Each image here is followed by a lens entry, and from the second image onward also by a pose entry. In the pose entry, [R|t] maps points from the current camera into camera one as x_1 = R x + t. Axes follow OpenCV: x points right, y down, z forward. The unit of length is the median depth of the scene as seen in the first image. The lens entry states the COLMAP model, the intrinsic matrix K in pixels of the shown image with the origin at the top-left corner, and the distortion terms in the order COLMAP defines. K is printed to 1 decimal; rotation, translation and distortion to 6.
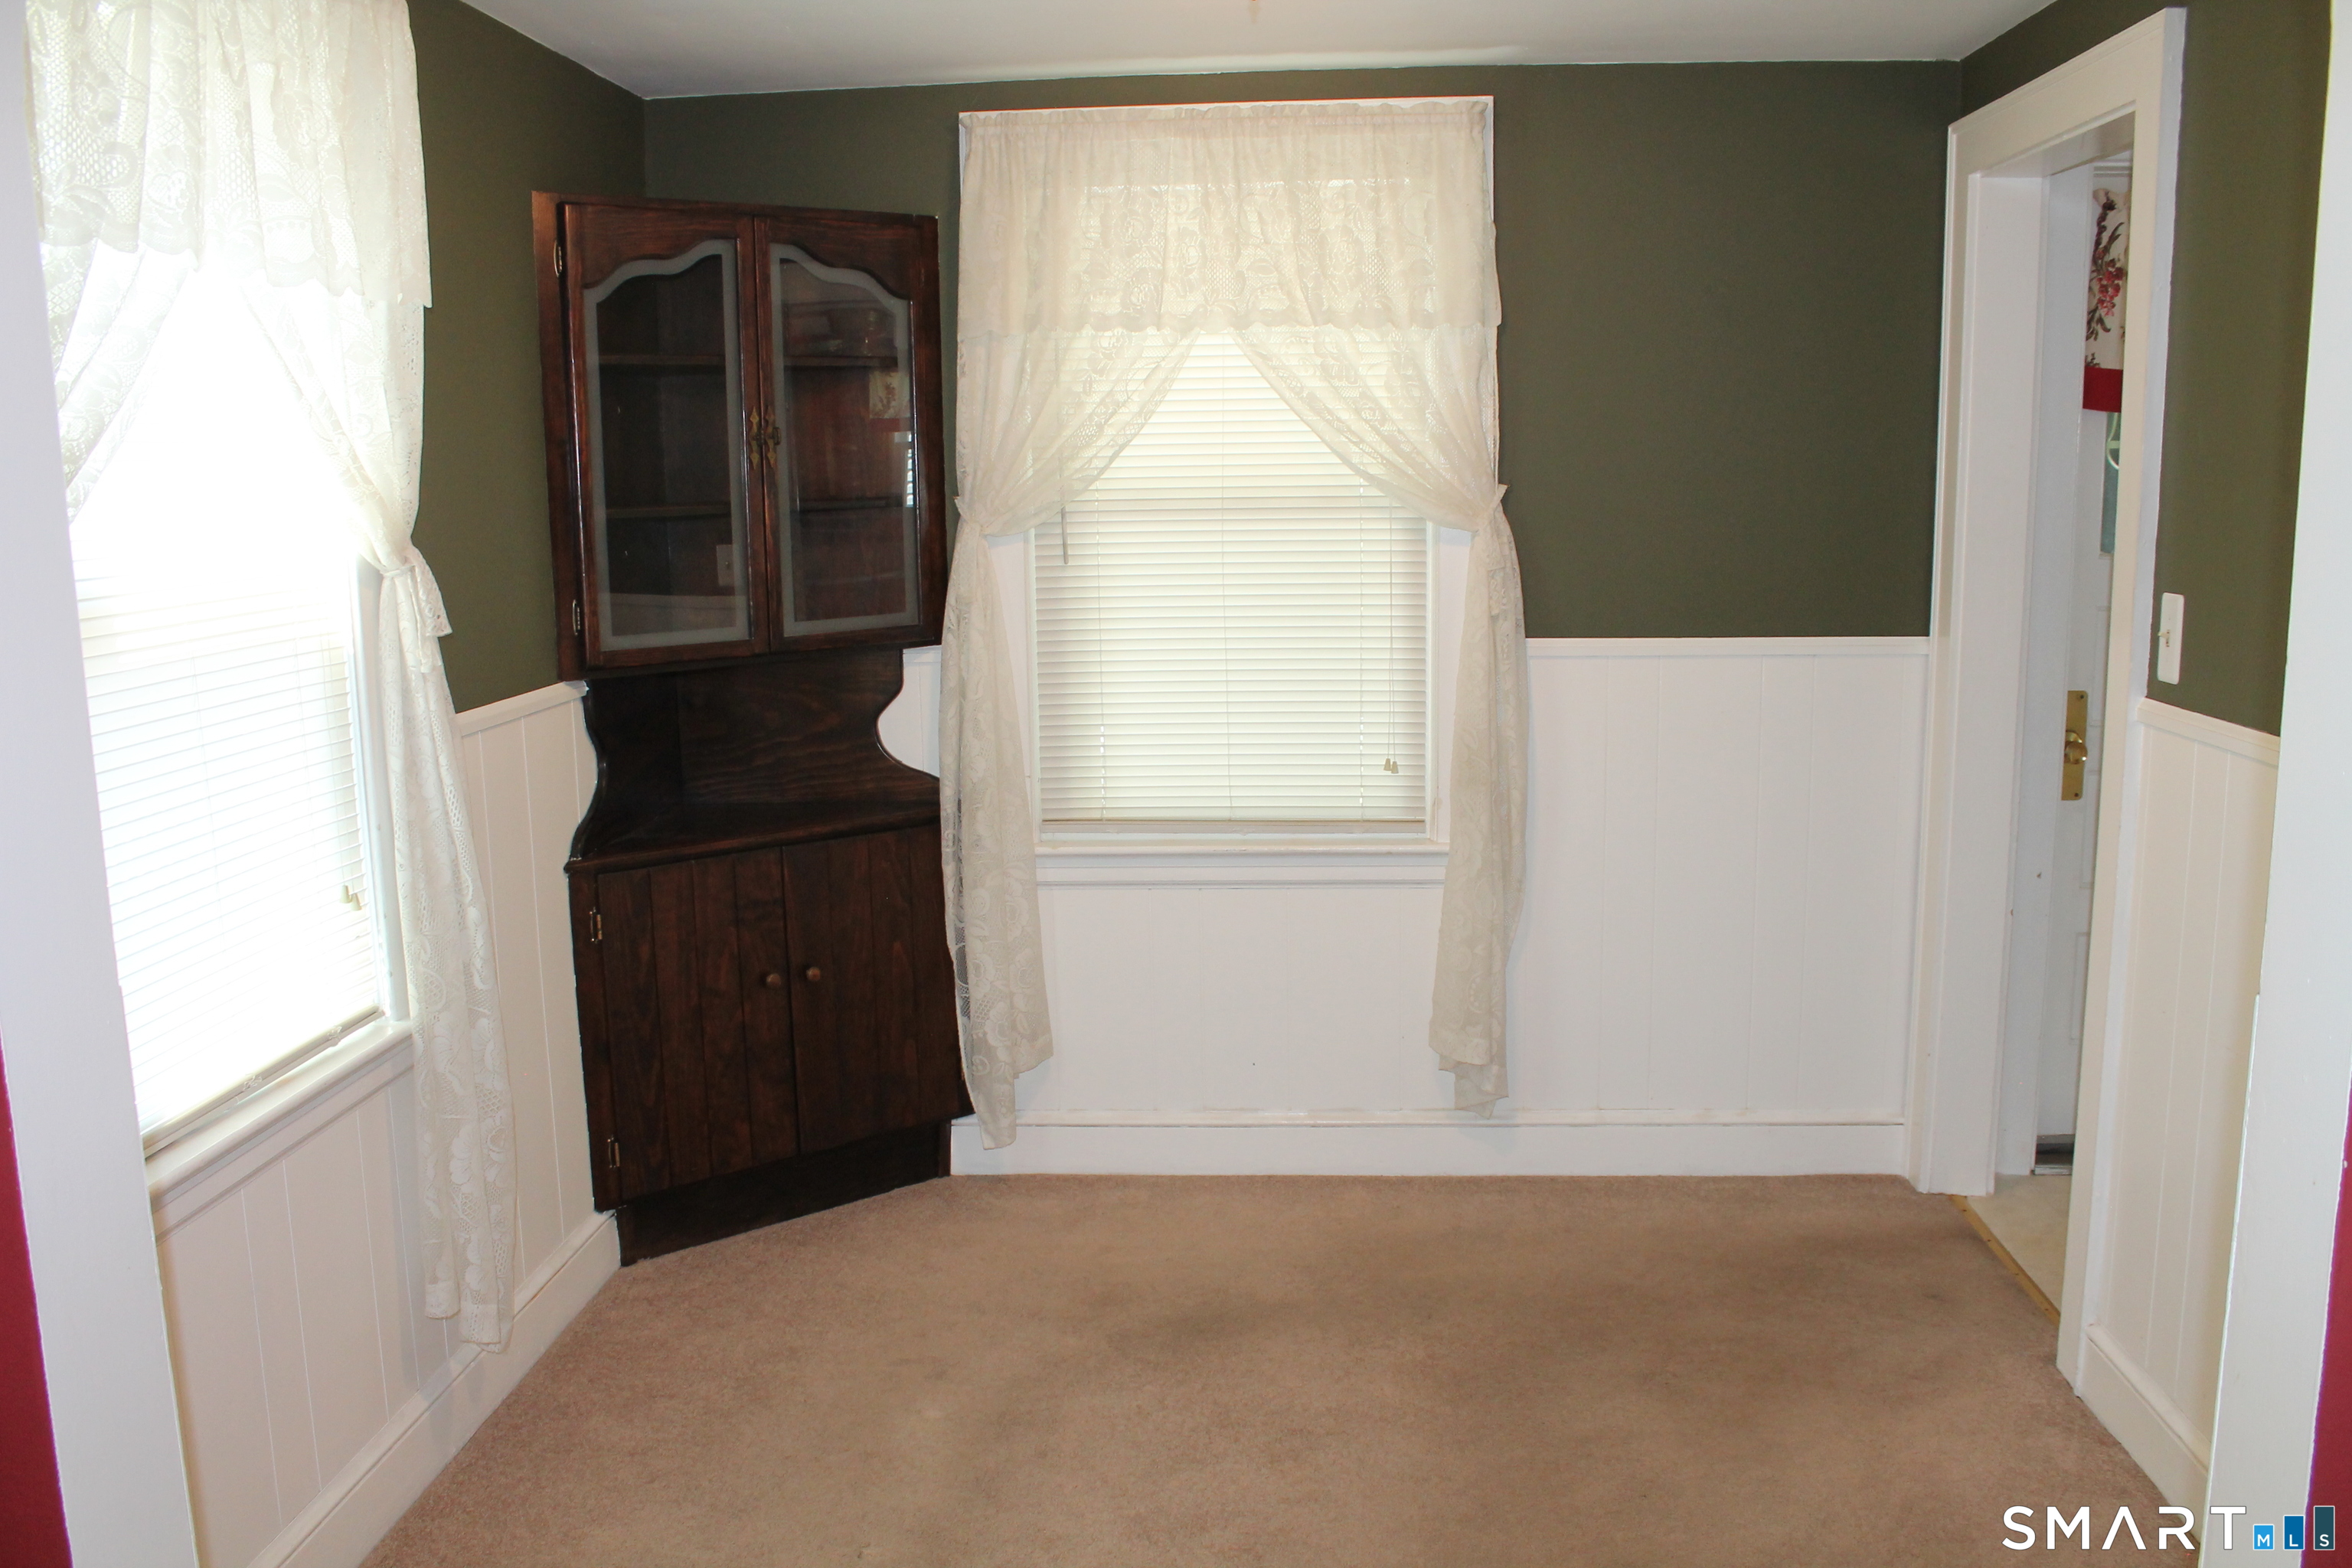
lens RADIAL K [[1976.1, 0, 1188.0], [0, 1976.1, 812.9], [0, 0, 1]] dist [-0.171199, 0.122150]
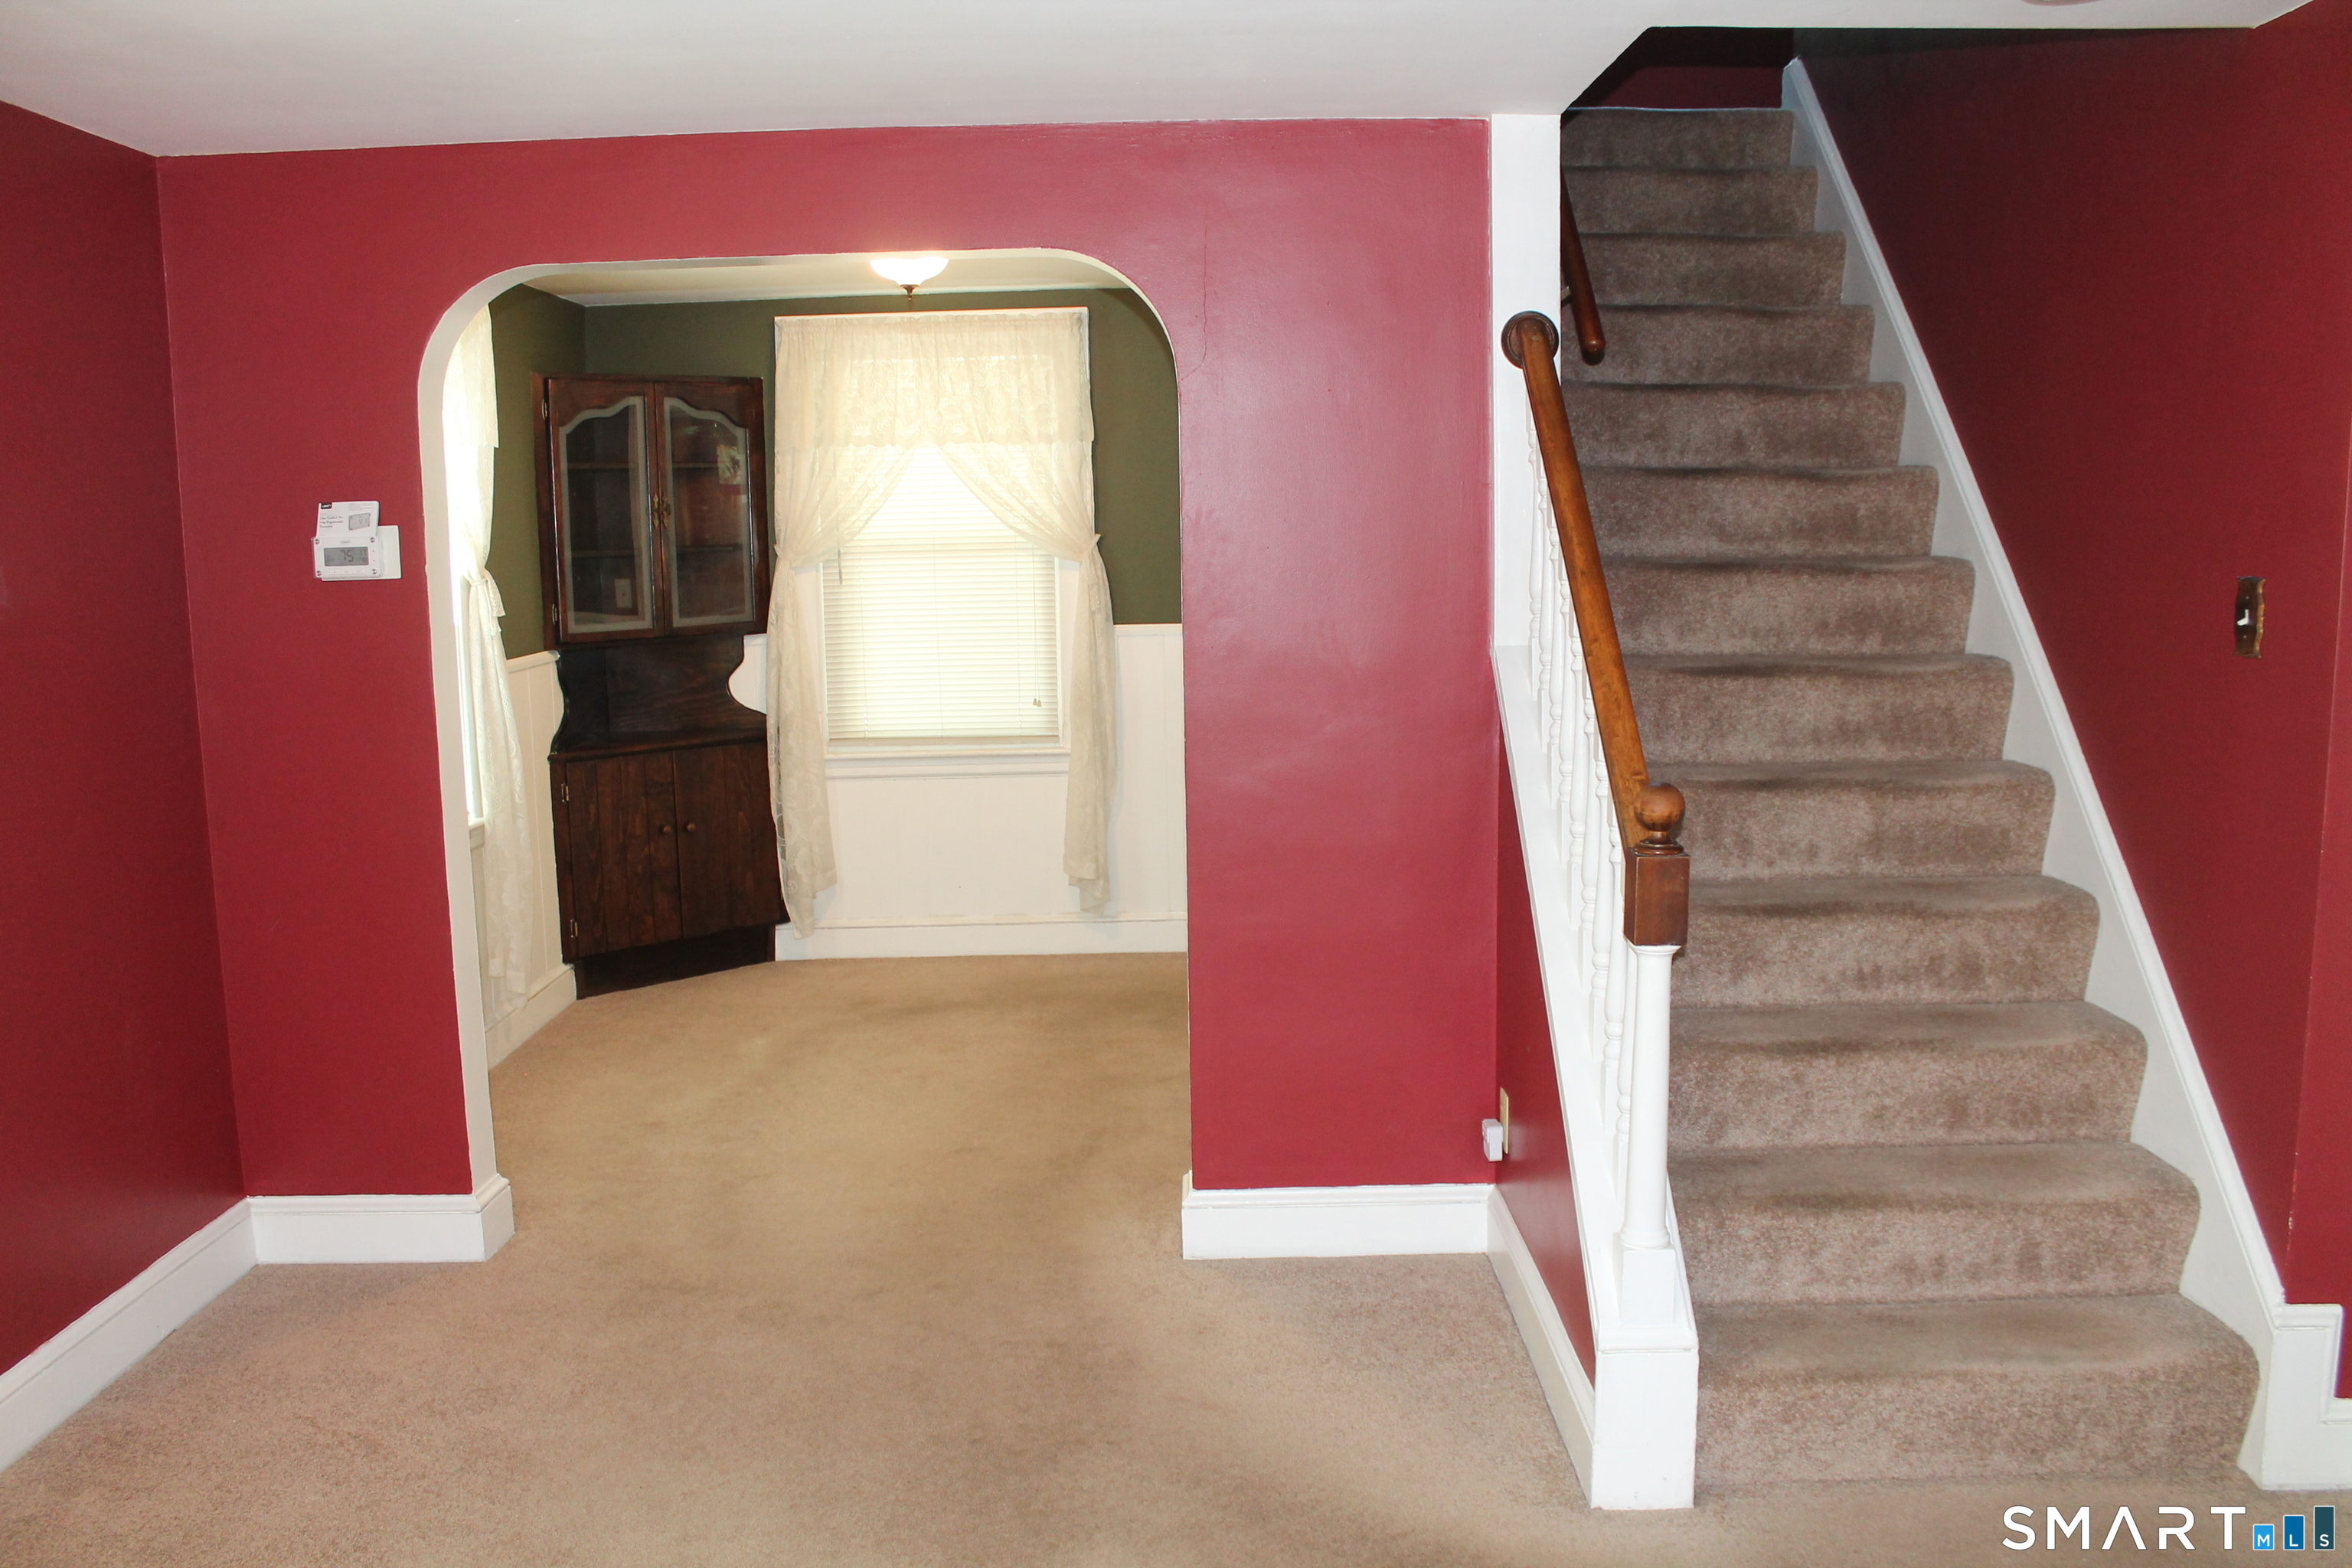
lens RADIAL K [[1976.1, 0, 1188.0], [0, 1976.1, 812.9], [0, 0, 1]] dist [-0.171199, 0.122150]
pose [[0.997116, -0.012635, 0.074838, 0.109083], [0.014482, 0.999602, -0.024195, 0.117216], [-0.074502, 0.025209, 0.996902, -0.707085]]
